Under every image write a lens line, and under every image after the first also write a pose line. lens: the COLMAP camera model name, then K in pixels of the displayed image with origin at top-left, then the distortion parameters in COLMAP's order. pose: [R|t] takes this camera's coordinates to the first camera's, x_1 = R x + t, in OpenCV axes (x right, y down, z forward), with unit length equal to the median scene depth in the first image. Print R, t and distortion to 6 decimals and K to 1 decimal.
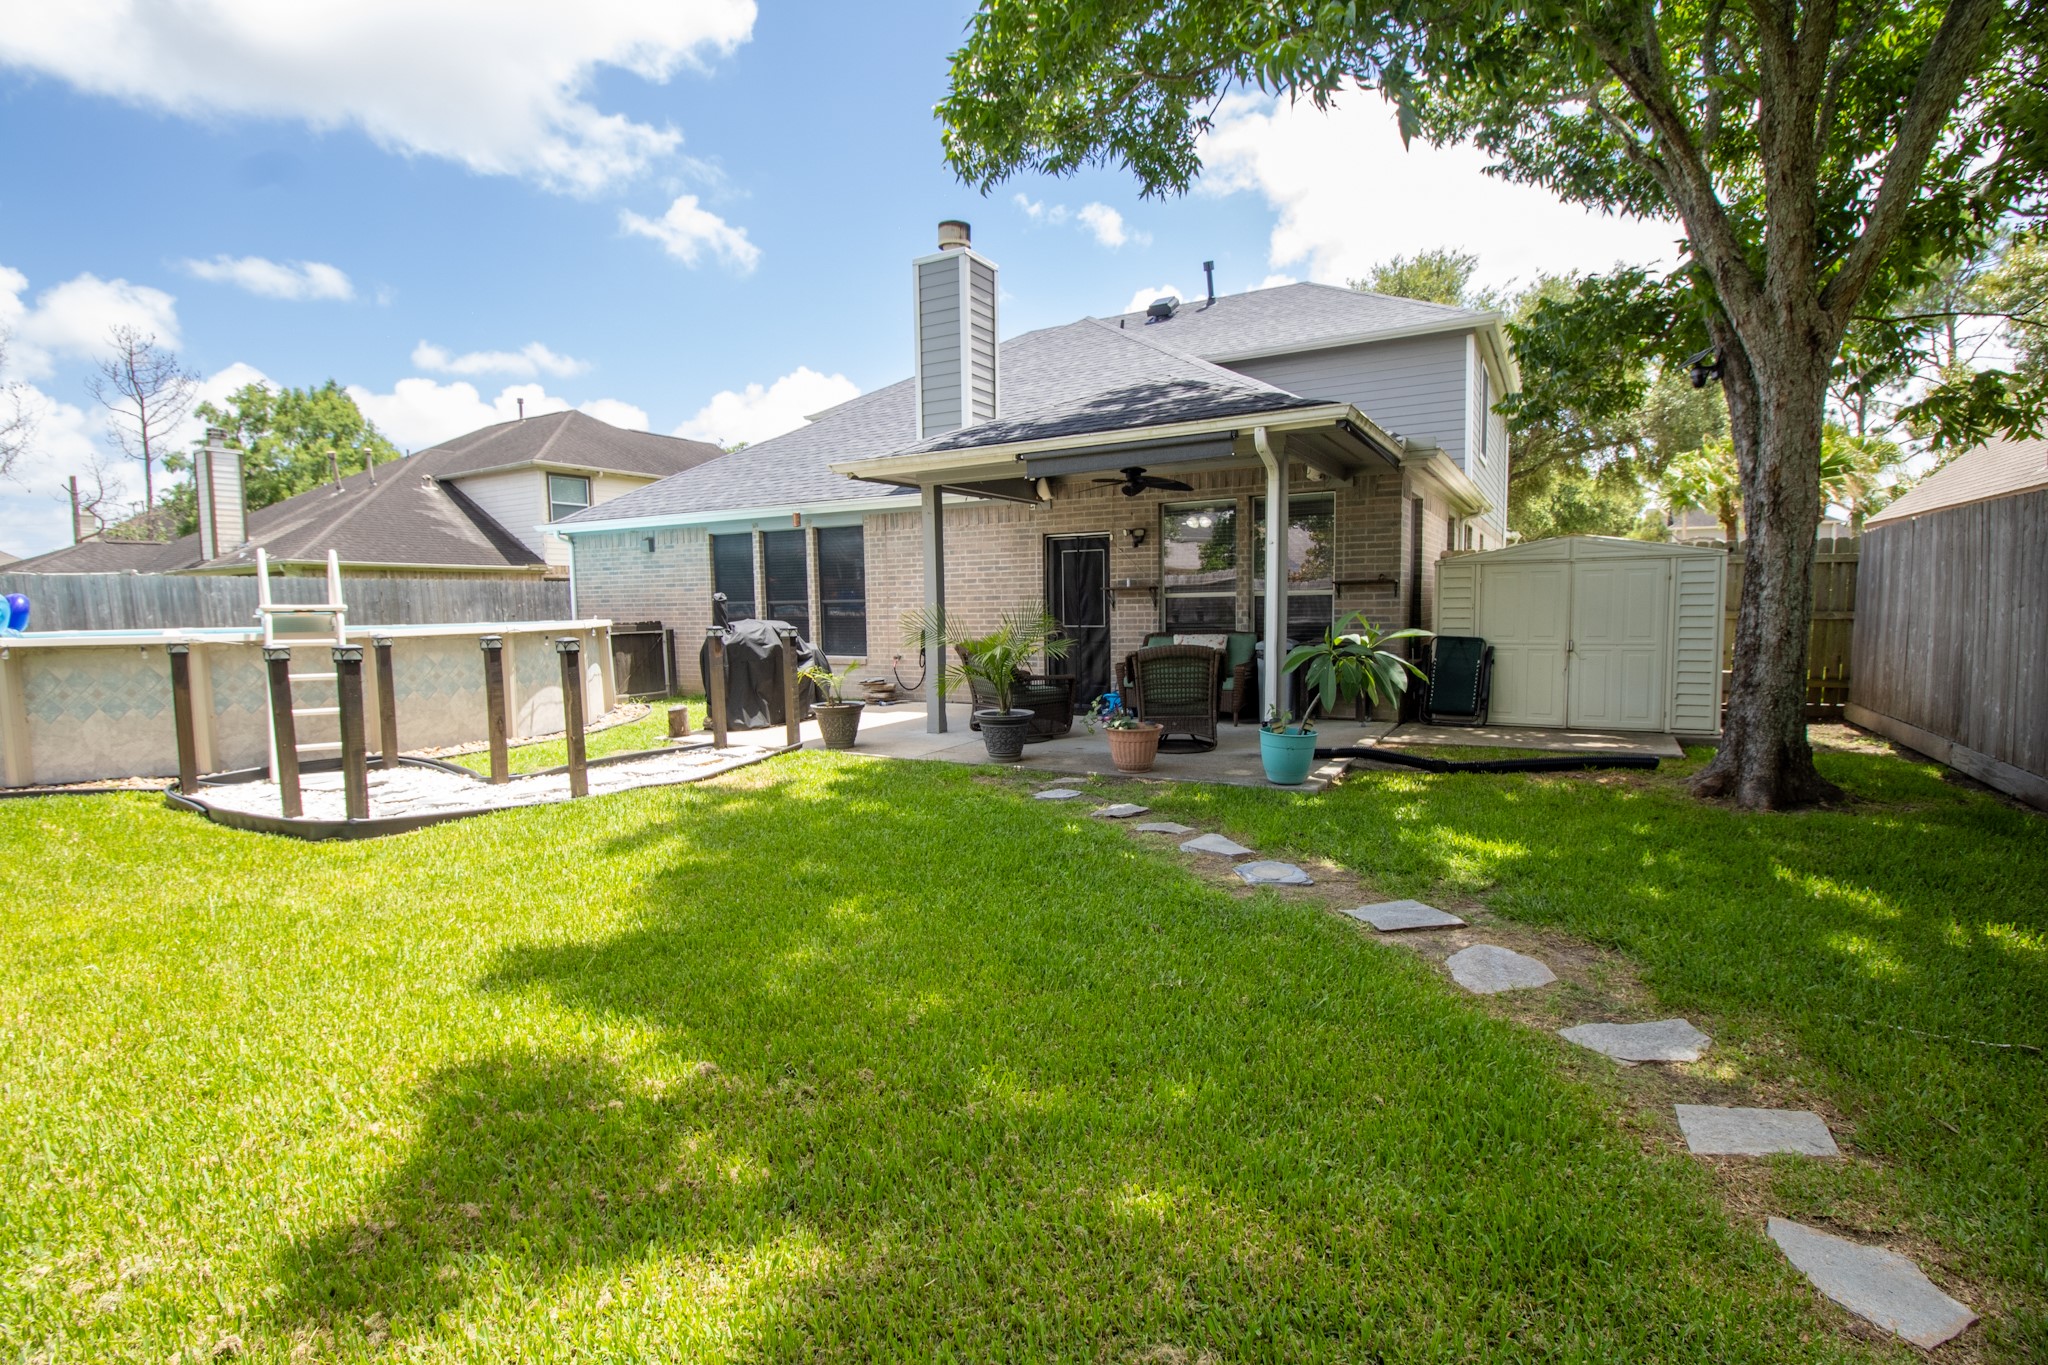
lens RADIAL K [[950.5, 0, 1015.4], [0, 950.5, 684.4], [0, 0, 1]] dist [0.002030, -0.014779]
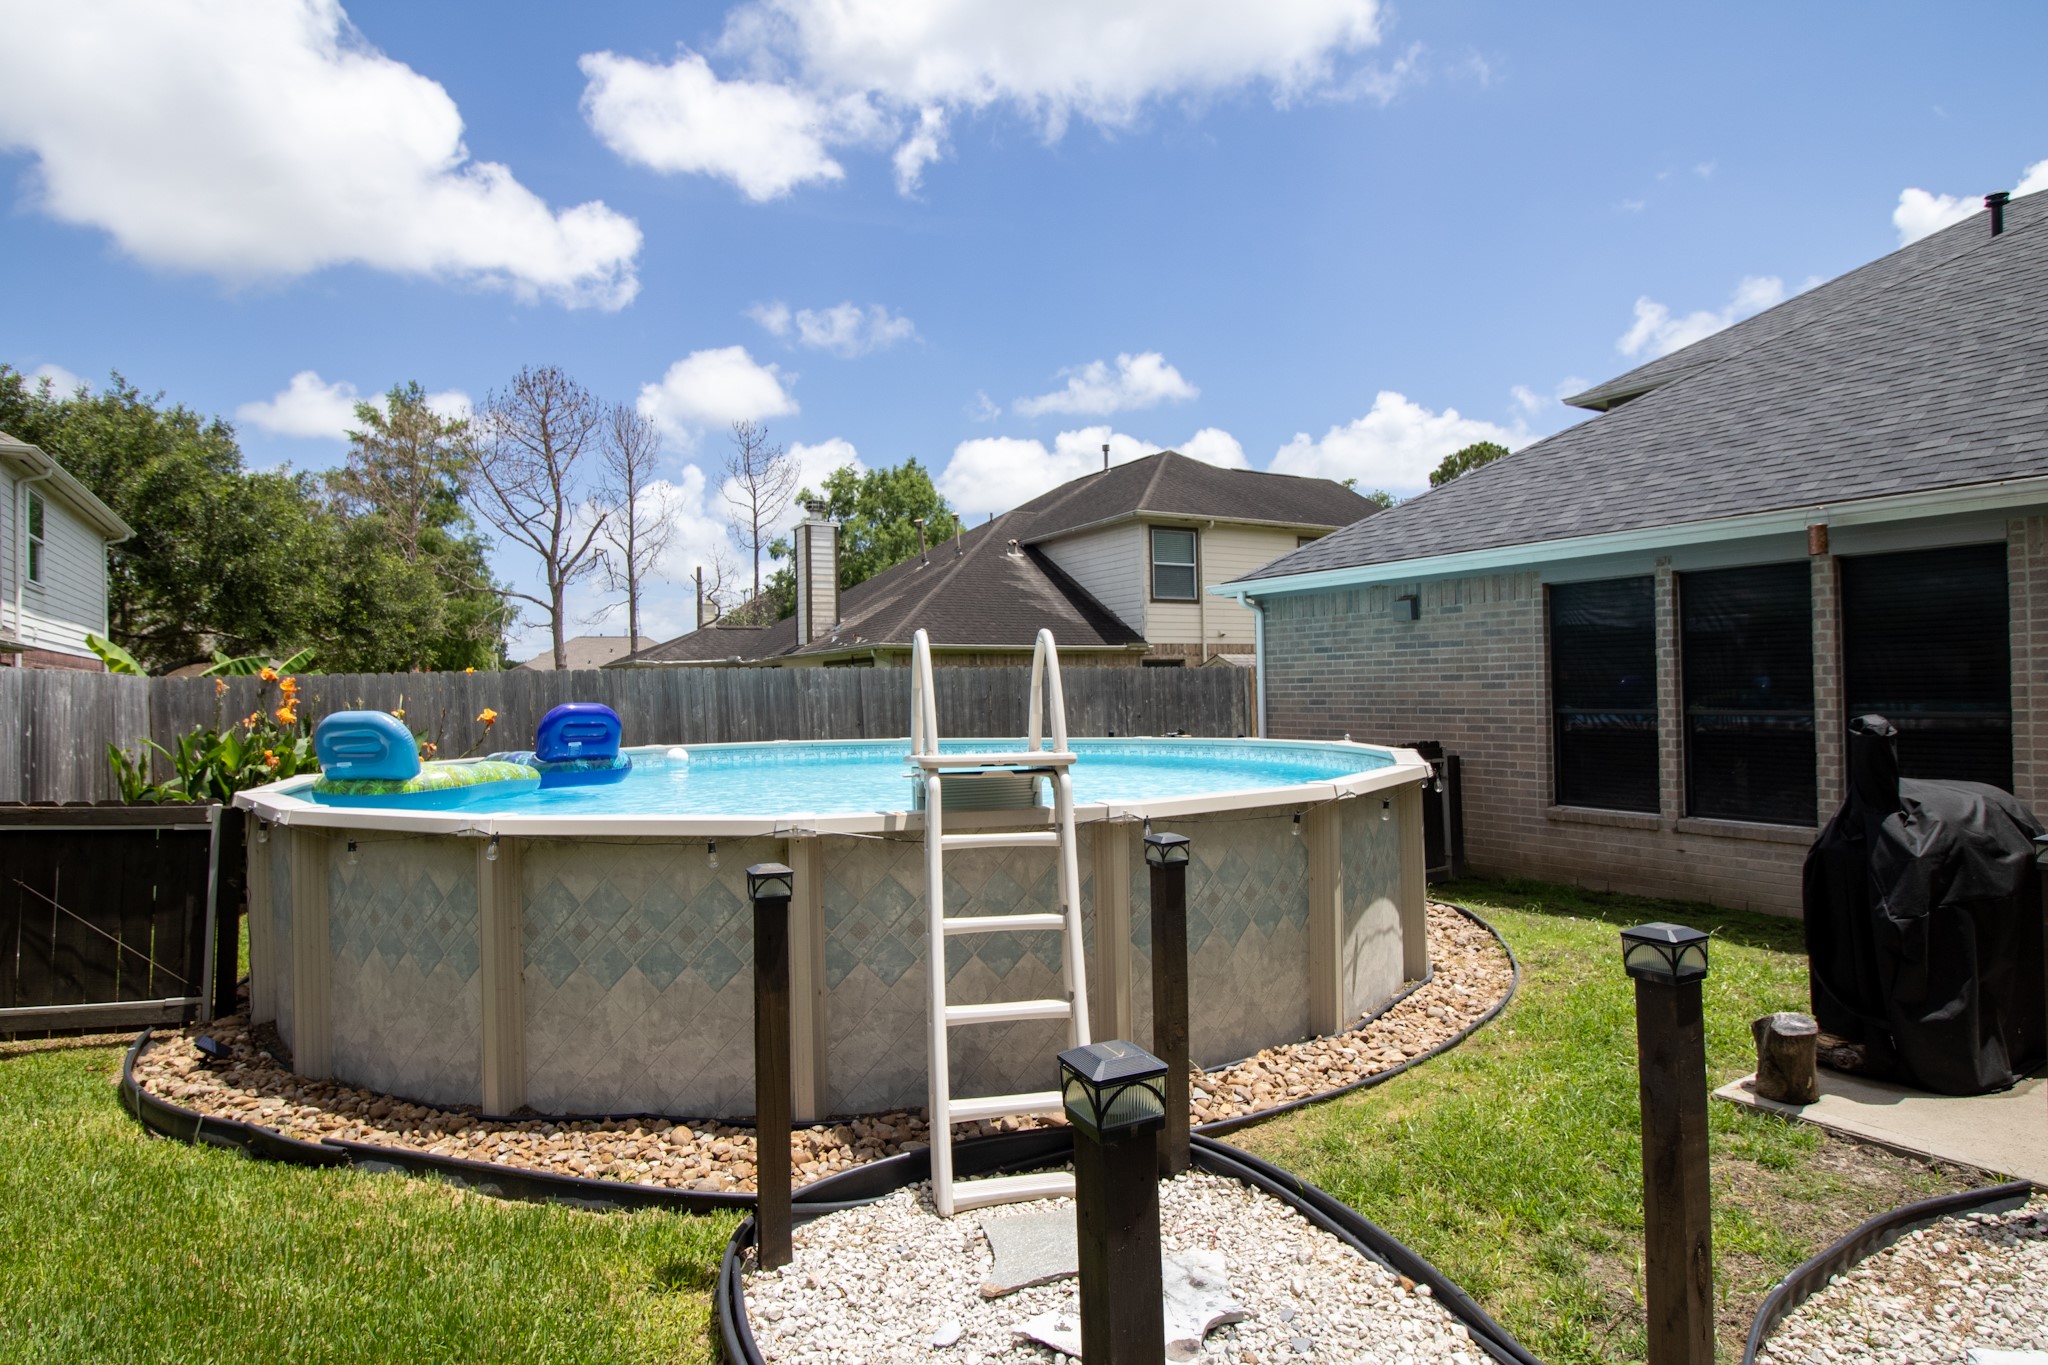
lens RADIAL K [[1106.3, 0, 1022.1], [0, 1106.3, 686.8], [0, 0, 1]] dist [0.000115, -0.000357]
pose [[0.875865, -0.002309, -0.482551, -0.137257], [-0.035873, 0.996910, -0.069883, -0.022002], [0.481221, 0.078518, 0.873076, 0.153734]]
